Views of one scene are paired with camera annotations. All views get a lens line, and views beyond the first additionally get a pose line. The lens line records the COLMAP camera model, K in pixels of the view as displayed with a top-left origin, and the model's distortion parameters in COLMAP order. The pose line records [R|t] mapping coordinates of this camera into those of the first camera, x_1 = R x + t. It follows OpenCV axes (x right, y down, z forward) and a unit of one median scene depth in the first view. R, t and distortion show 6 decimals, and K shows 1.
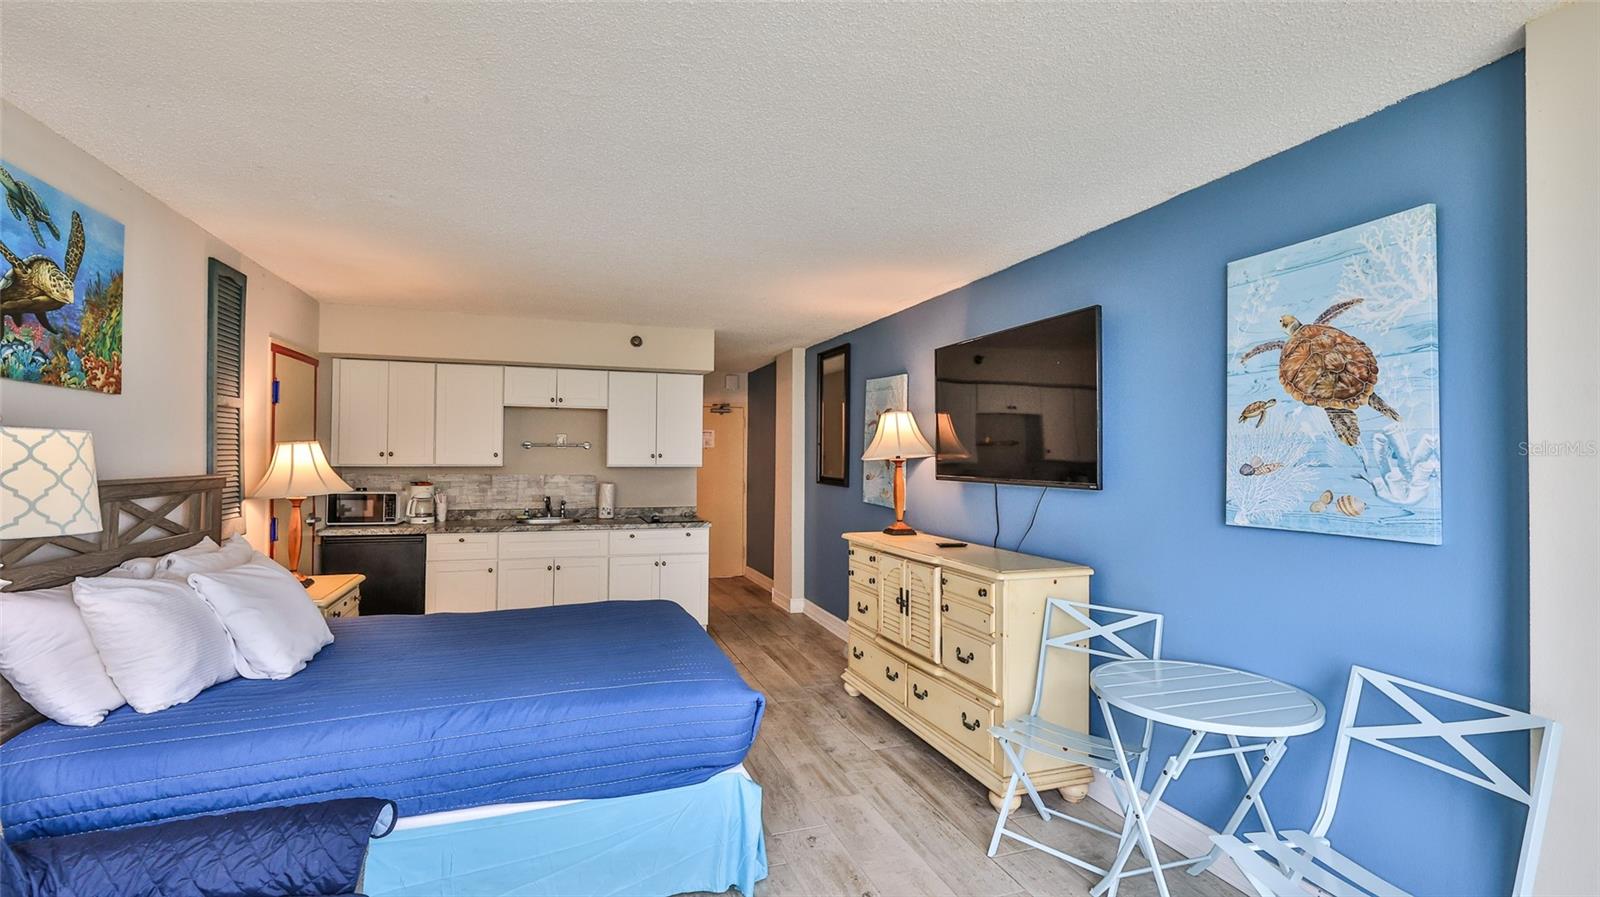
lens RADIAL K [[714.4, 0, 796.2], [0, 714.4, 449.5], [0, 0, 1]] dist [0.000445, -0.000530]
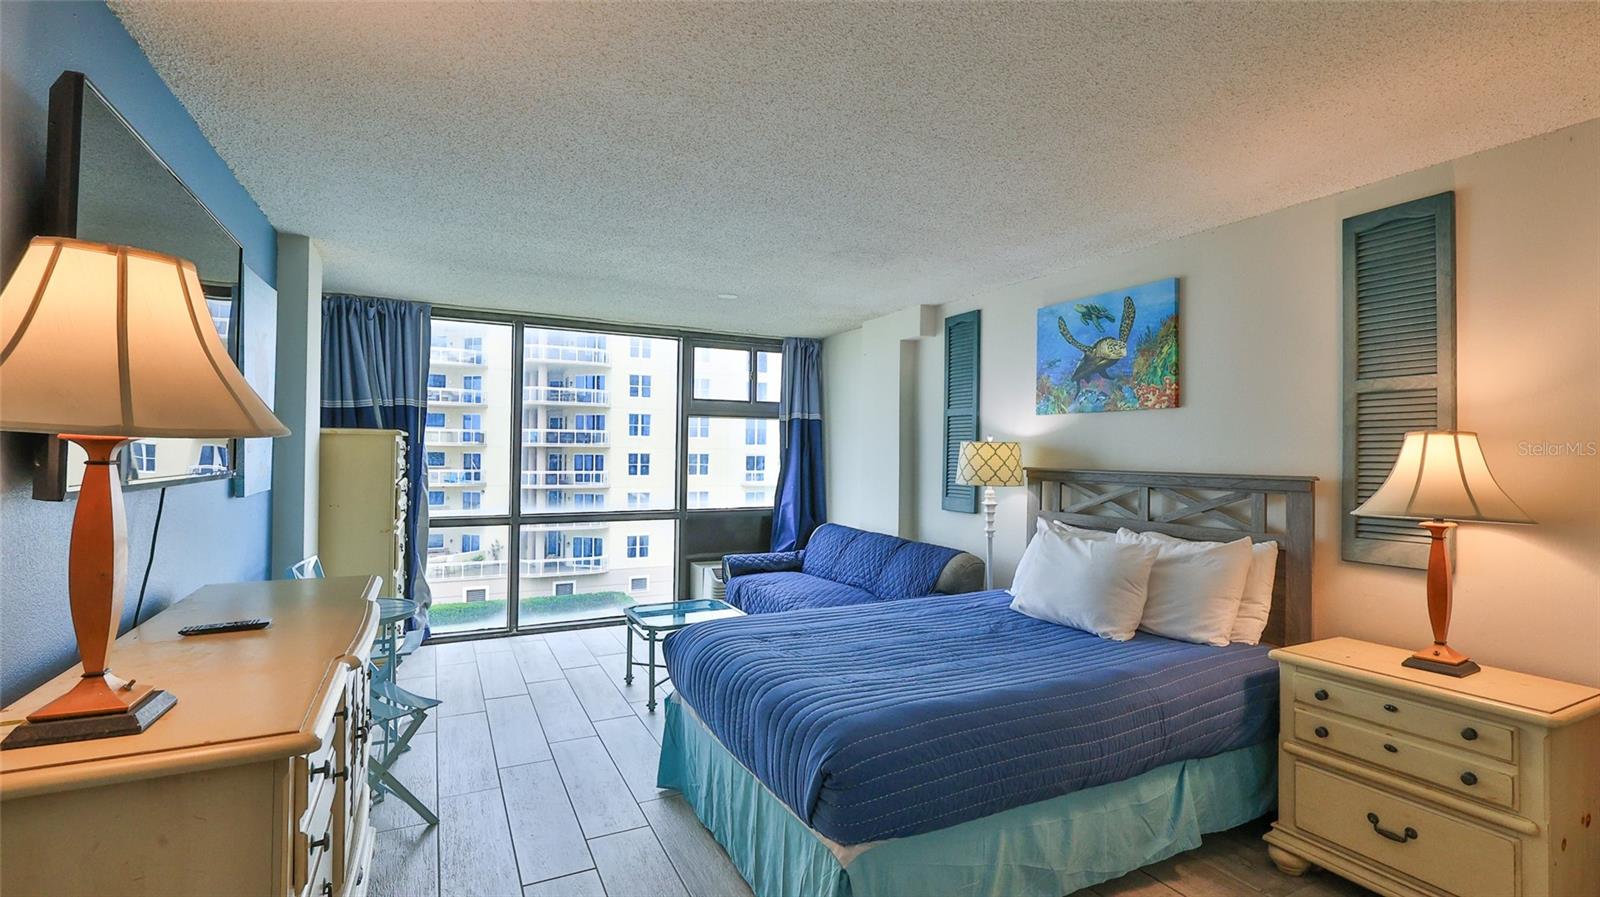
lens RADIAL K [[714.4, 0, 796.2], [0, 714.4, 449.5], [0, 0, 1]] dist [0.000445, -0.000530]
pose [[-0.992013, -0.023897, -0.123849, -0.067289], [-0.021614, 0.999571, -0.019741, 0.026096], [0.124267, -0.016907, -0.992105, 1.442039]]
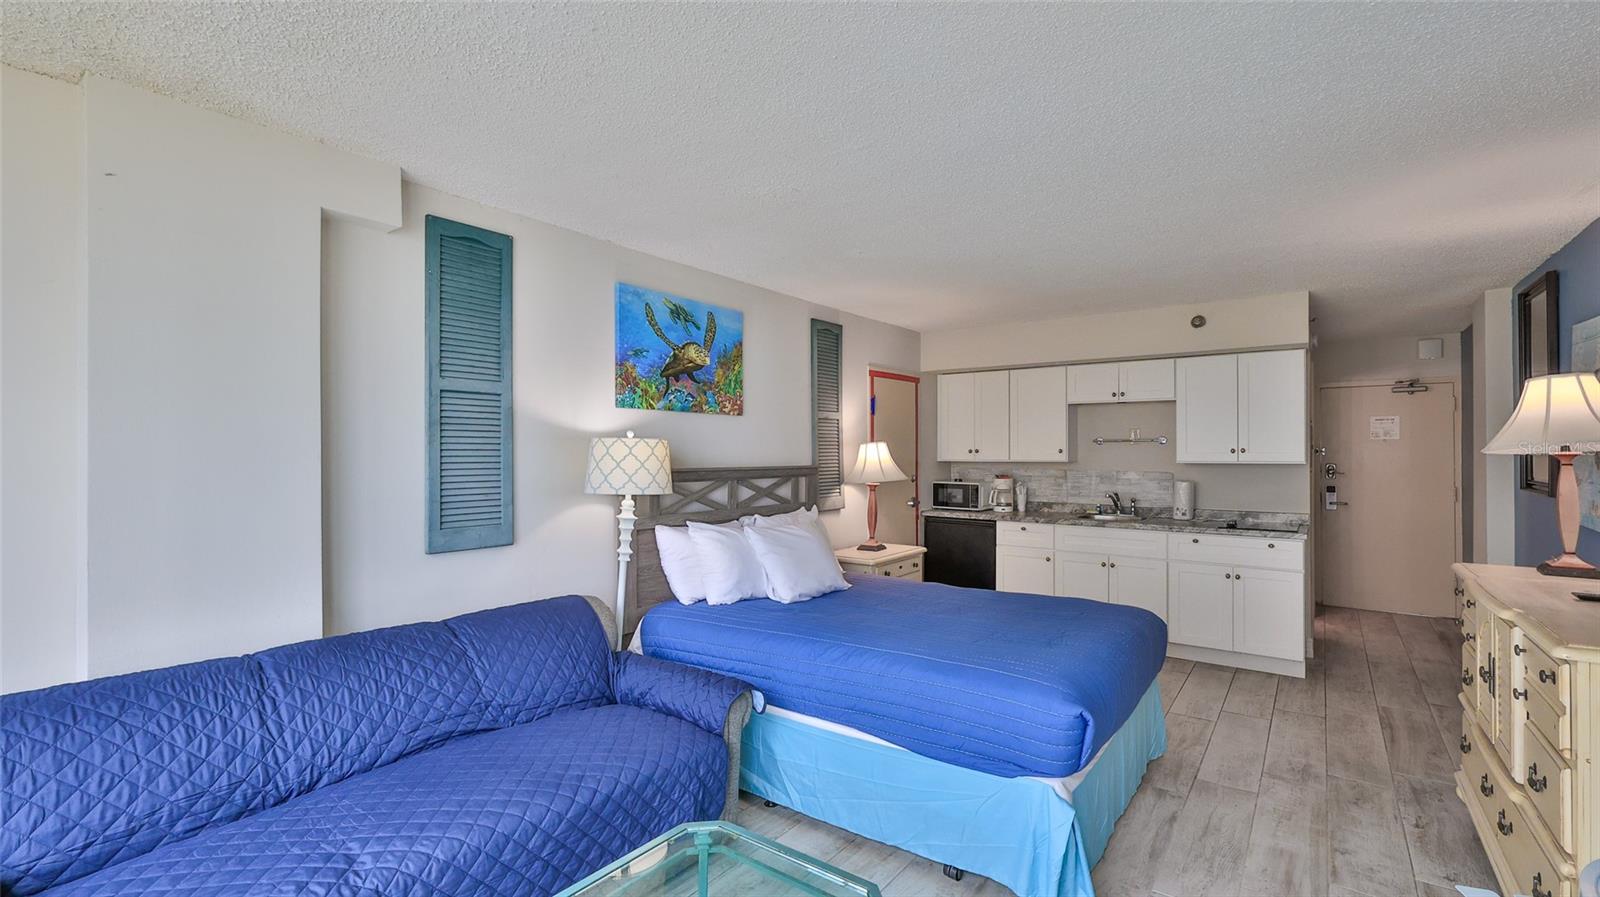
lens RADIAL K [[714.4, 0, 796.2], [0, 714.4, 449.5], [0, 0, 1]] dist [0.000445, -0.000530]
pose [[0.555693, -0.009951, -0.831328, 0.319720], [0.012582, 0.999915, -0.003558, 0.005626], [0.831292, -0.008483, 0.555771, 0.124050]]
